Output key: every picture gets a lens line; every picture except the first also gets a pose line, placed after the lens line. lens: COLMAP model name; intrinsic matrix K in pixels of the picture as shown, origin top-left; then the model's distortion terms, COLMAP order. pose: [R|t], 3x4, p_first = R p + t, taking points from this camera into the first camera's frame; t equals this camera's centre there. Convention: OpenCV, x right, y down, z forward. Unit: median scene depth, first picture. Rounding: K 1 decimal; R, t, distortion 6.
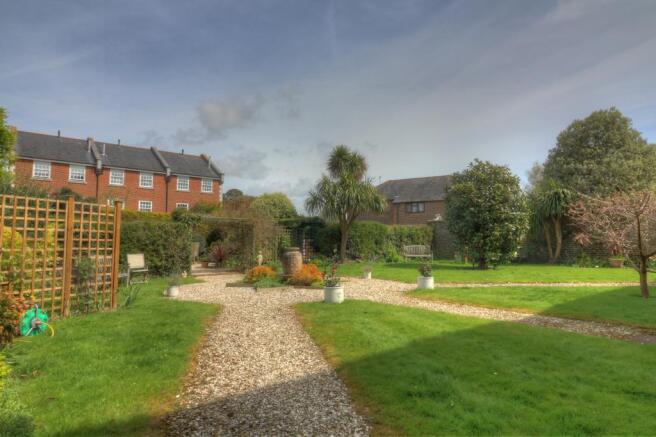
lens RADIAL K [[393.5, 0, 330.5], [0, 393.5, 216.3], [0, 0, 1]] dist [-0.000535, 0.000117]
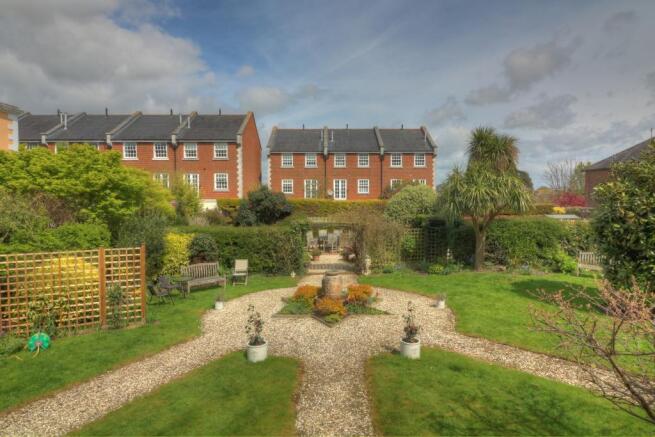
lens RADIAL K [[392.9, 0, 329.5], [0, 392.9, 219.2], [0, 0, 1]] dist [-0.000535, 0.000117]
pose [[0.768496, 0.030462, -0.639129, 0.177740], [0.047747, 0.993351, 0.104756, -0.051710], [0.638071, -0.111021, 0.761932, 0.089875]]
